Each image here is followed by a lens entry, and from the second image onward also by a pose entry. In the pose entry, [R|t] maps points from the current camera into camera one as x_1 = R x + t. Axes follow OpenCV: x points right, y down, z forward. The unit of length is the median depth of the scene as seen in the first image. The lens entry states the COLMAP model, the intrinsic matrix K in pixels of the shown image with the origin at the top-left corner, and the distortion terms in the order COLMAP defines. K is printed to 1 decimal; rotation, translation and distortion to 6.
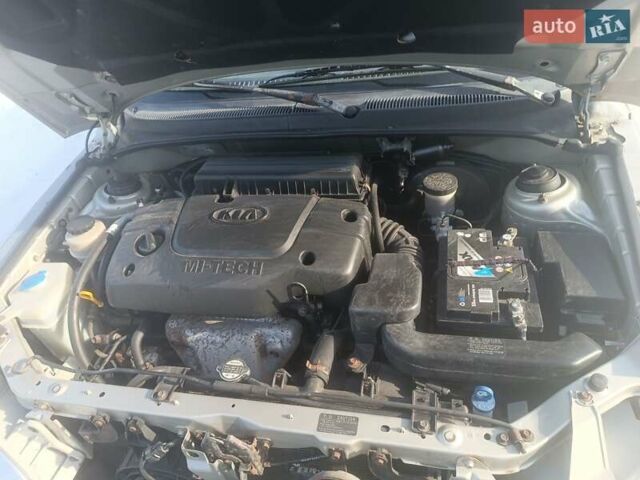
lens RADIAL K [[471.5, 0, 320.0], [0, 471.5, 240.0], [0, 0, 1]] dist [-0.002598, -0.004919]
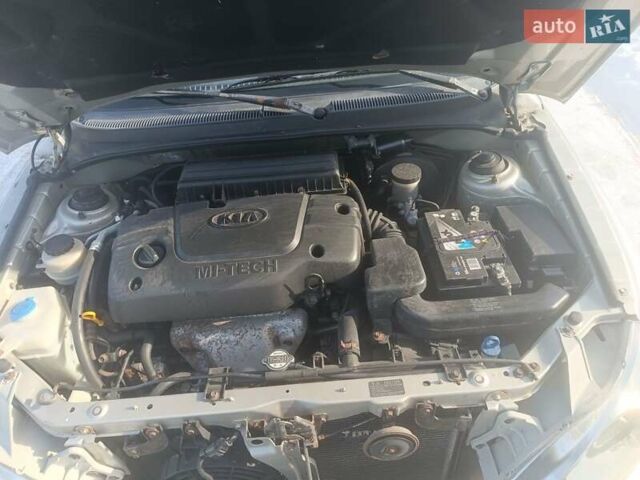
lens RADIAL K [[471.5, 0, 320.0], [0, 471.5, 240.0], [0, 0, 1]] dist [-0.002598, -0.004919]
pose [[0.963730, -0.111791, 0.242339, -0.273171], [0.106007, 0.993683, 0.036821, -0.025572], [-0.244924, -0.009796, 0.969493, -0.066571]]
